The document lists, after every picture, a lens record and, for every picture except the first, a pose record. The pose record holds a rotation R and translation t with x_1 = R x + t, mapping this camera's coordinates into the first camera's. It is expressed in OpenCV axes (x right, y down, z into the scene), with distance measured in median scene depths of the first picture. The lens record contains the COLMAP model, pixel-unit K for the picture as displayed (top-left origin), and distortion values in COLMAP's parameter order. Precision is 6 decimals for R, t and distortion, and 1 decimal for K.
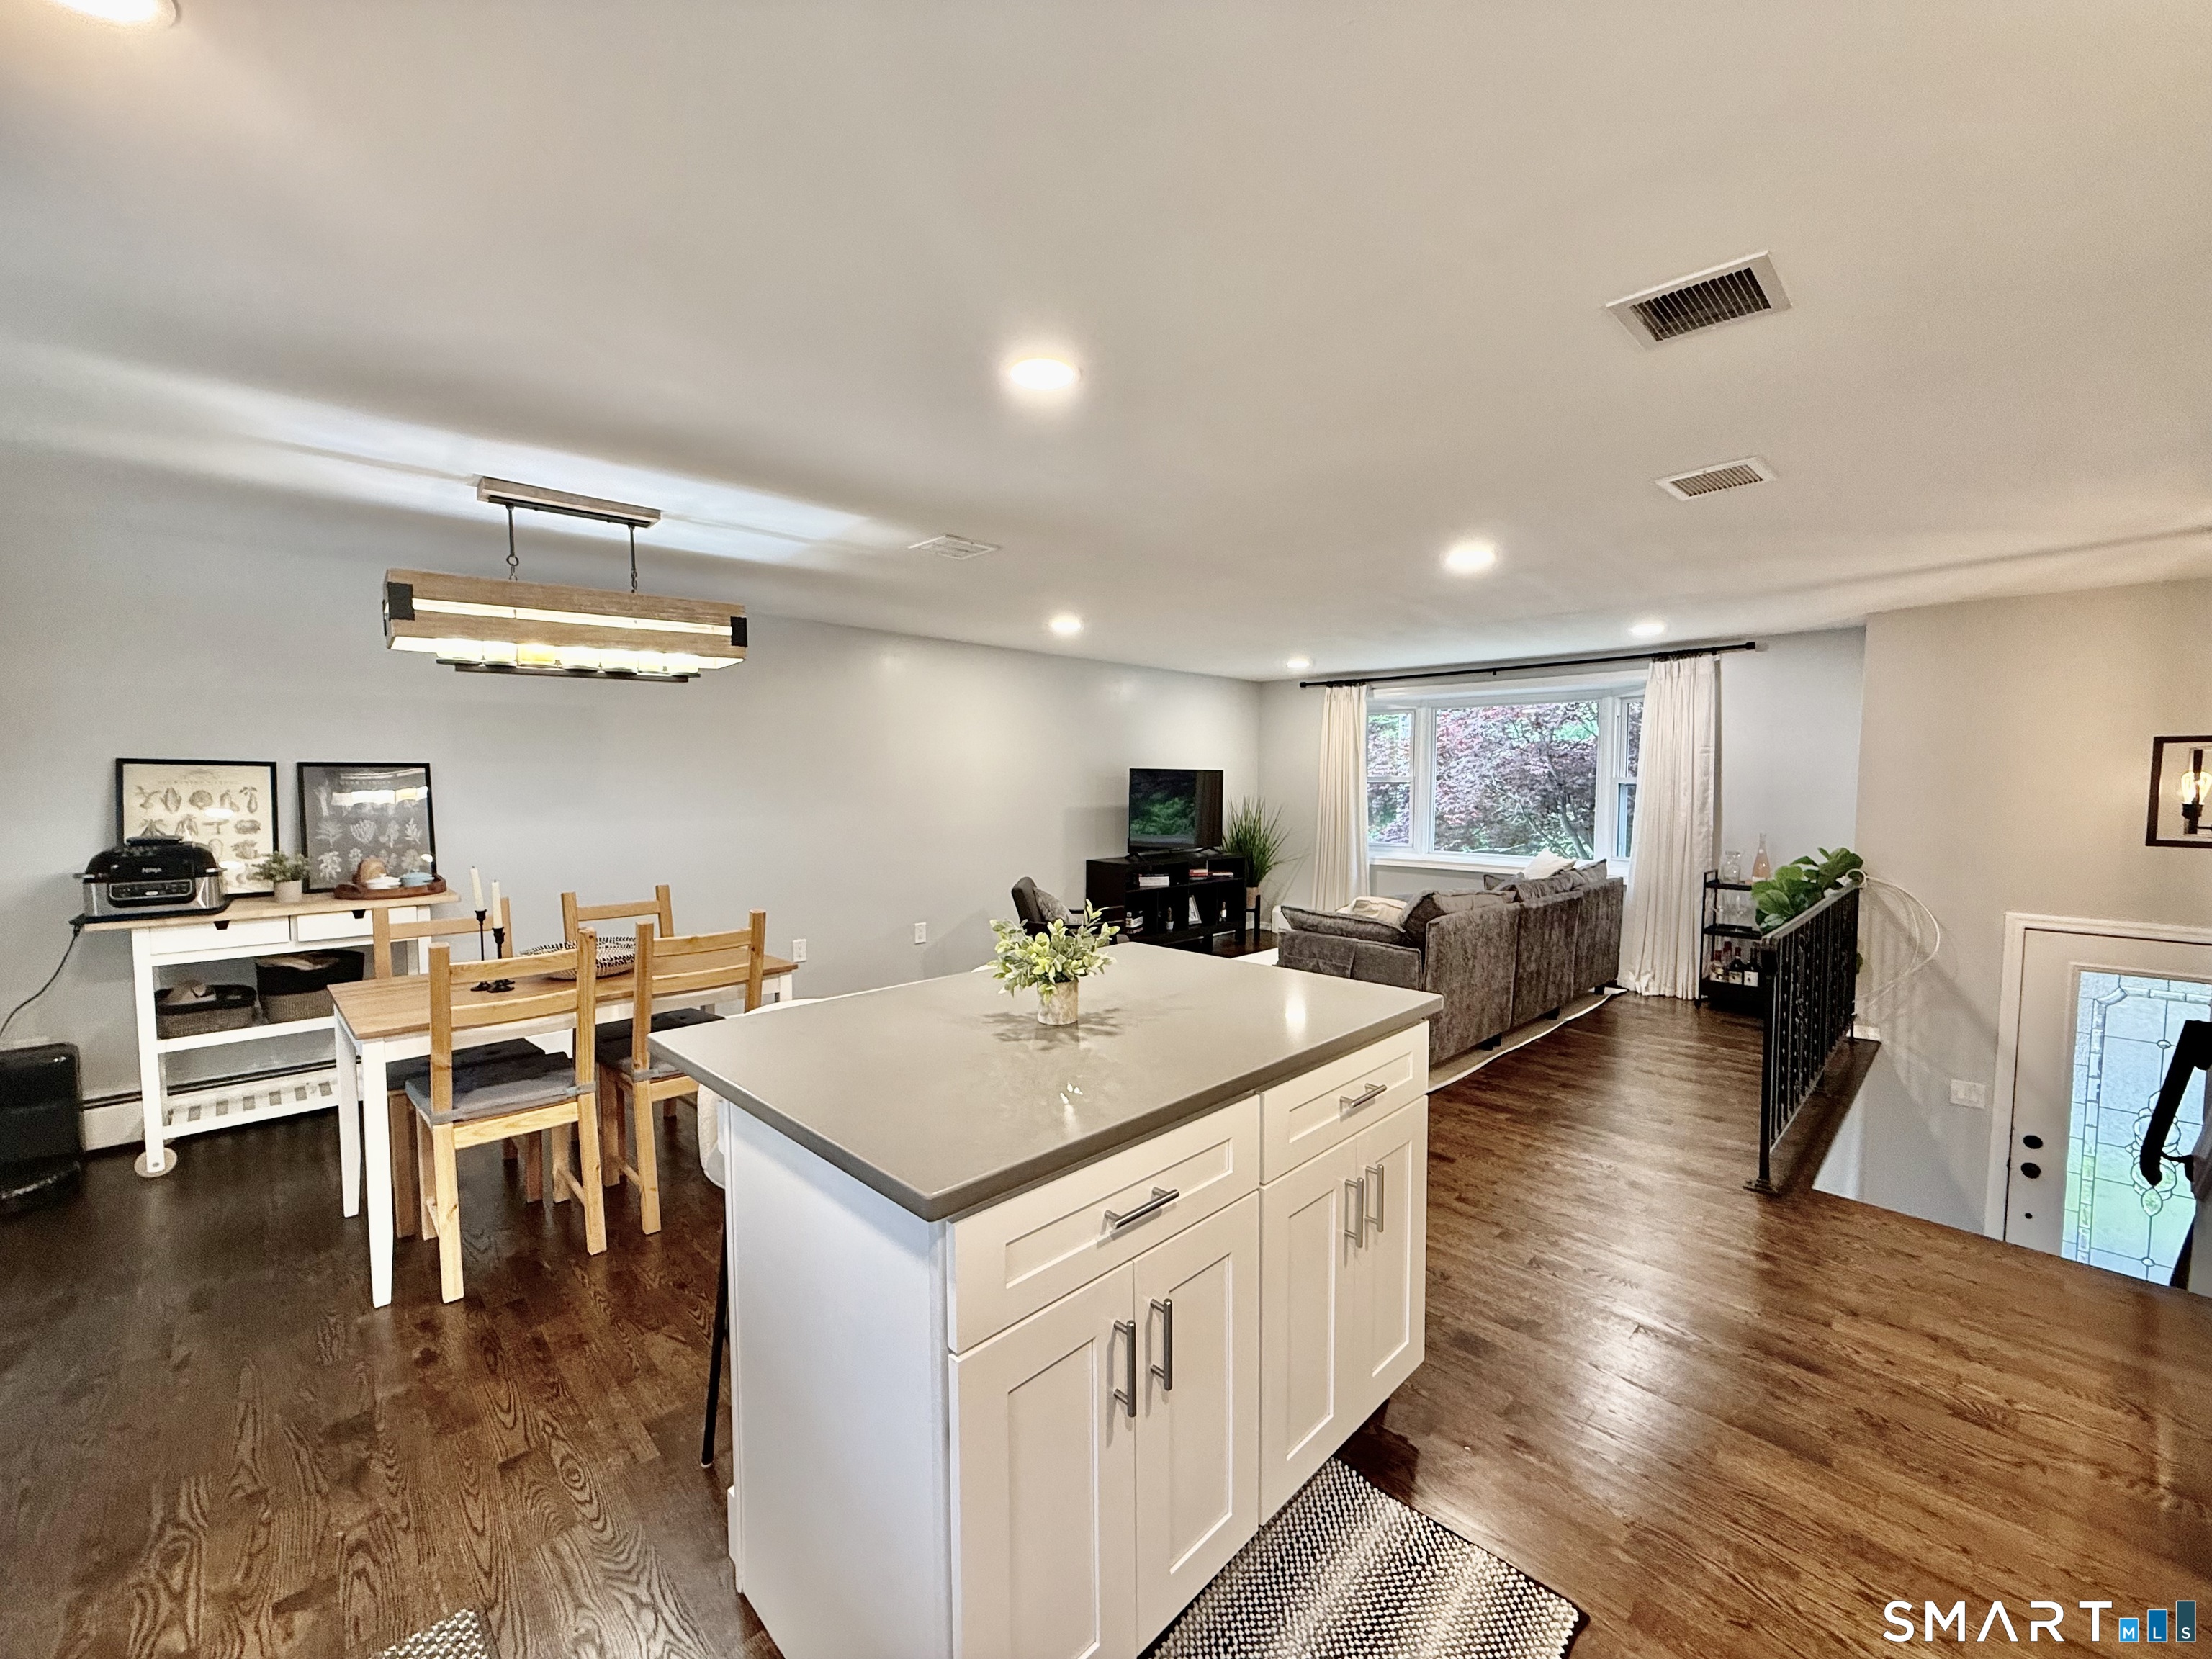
lens RADIAL K [[884.2, 0, 1113.8], [0, 884.2, 836.0], [0, 0, 1]] dist [-0.002151, 0.000370]
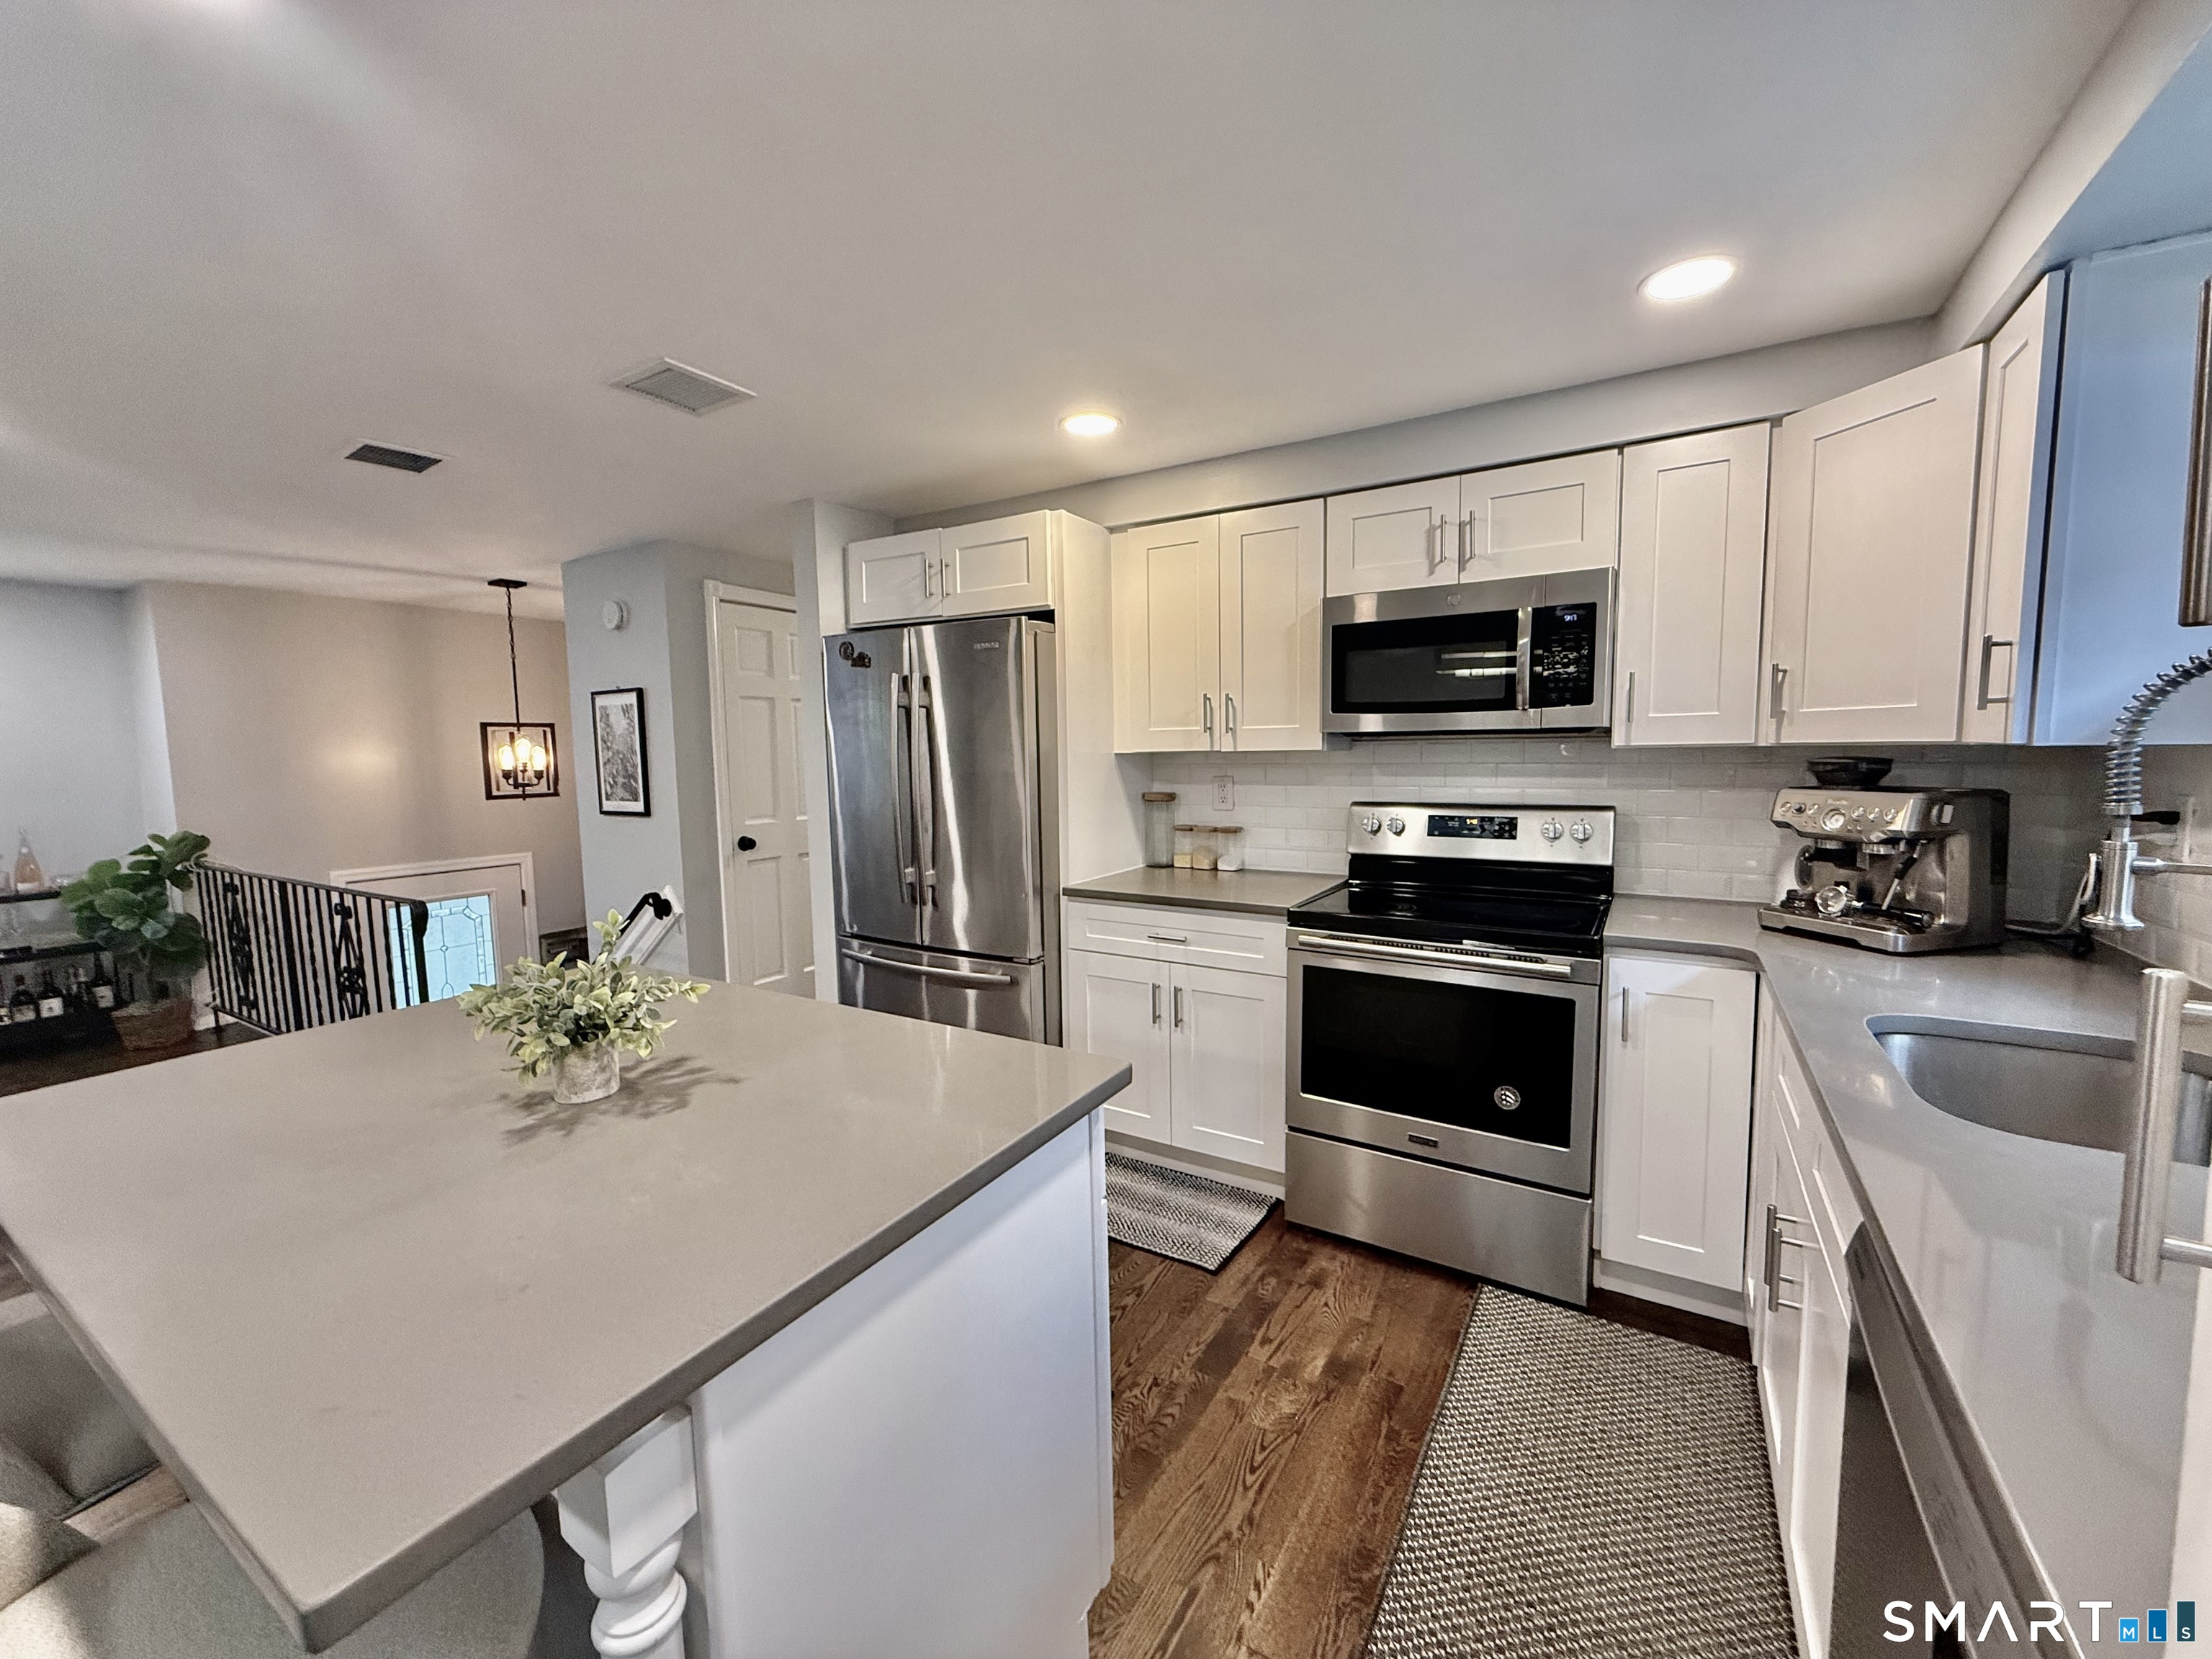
lens RADIAL K [[884.2, 0, 1099.6], [0, 884.2, 824.6], [0, 0, 1]] dist [-0.002151, 0.000370]
pose [[-0.241653, -0.083604, 0.966755, -0.291042], [0.081153, 0.991050, 0.105990, -0.014319], [-0.966963, 0.104068, -0.232705, 0.271050]]
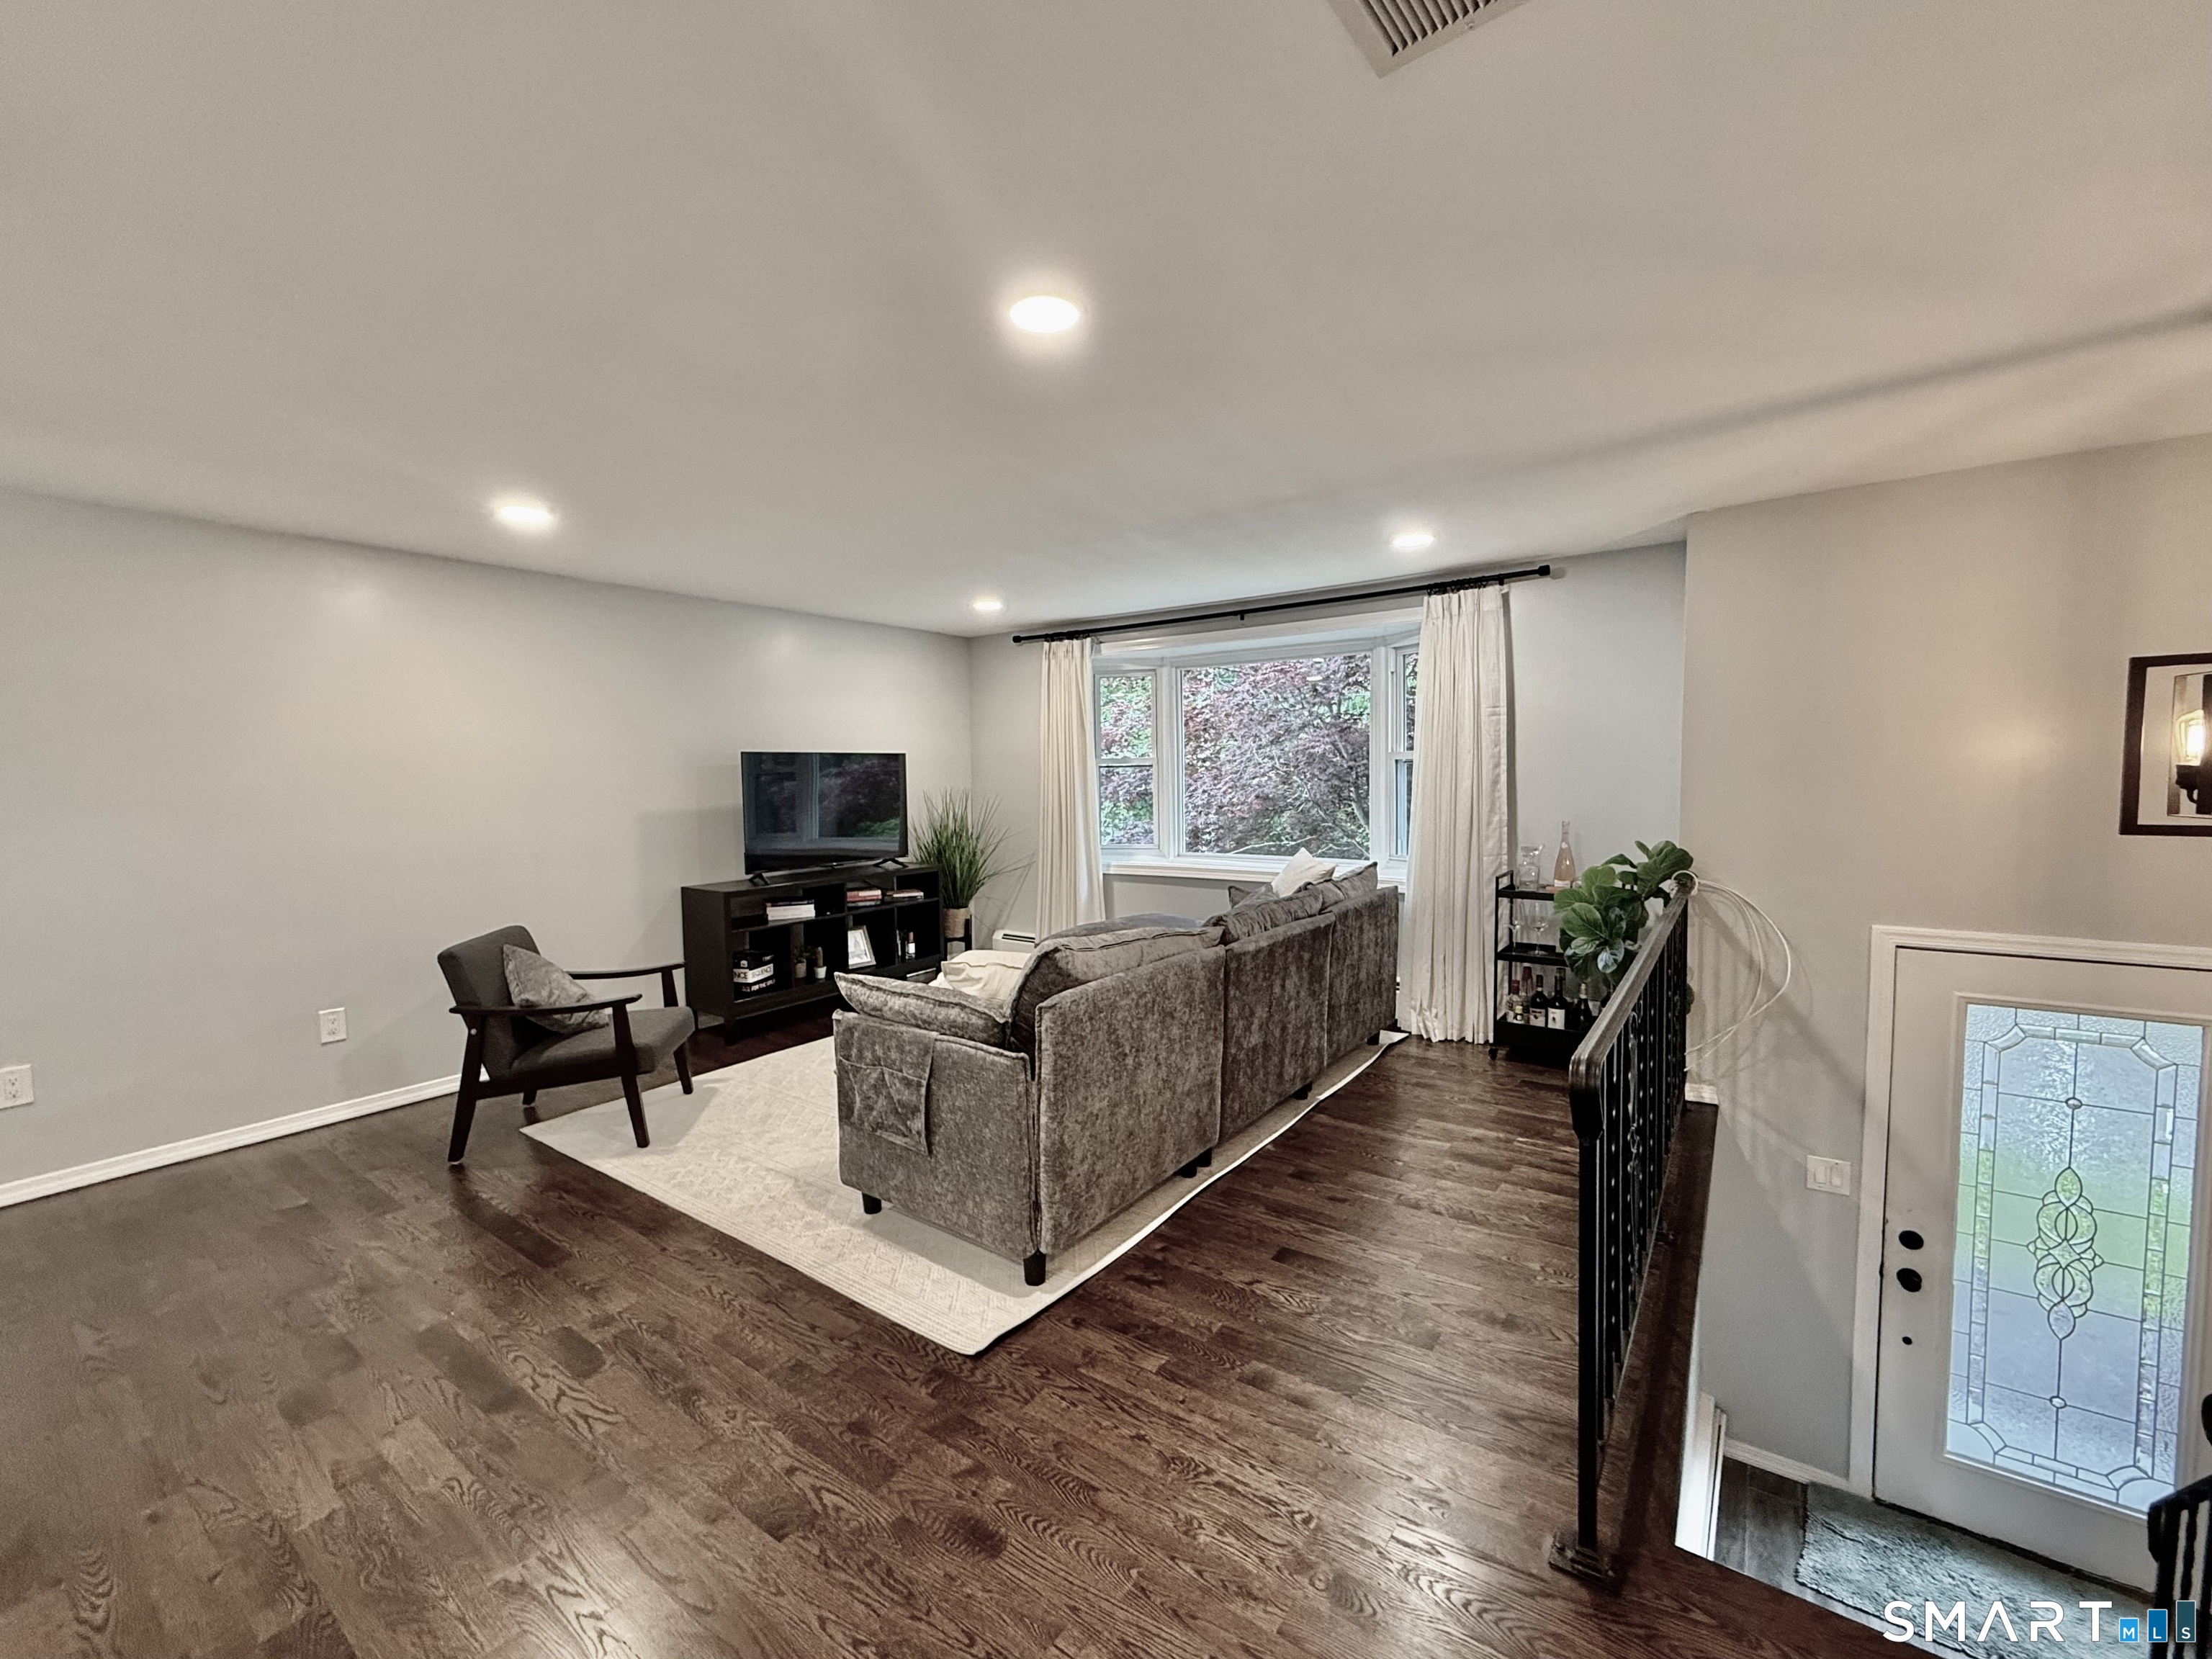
lens RADIAL K [[884.2, 0, 1134.6], [0, 884.2, 838.0], [0, 0, 1]] dist [-0.002151, 0.000370]
pose [[0.983112, -0.033754, 0.179867, 0.262134], [0.031867, 0.999403, 0.013371, -0.011812], [-0.180211, -0.007413, 0.983600, 0.358763]]
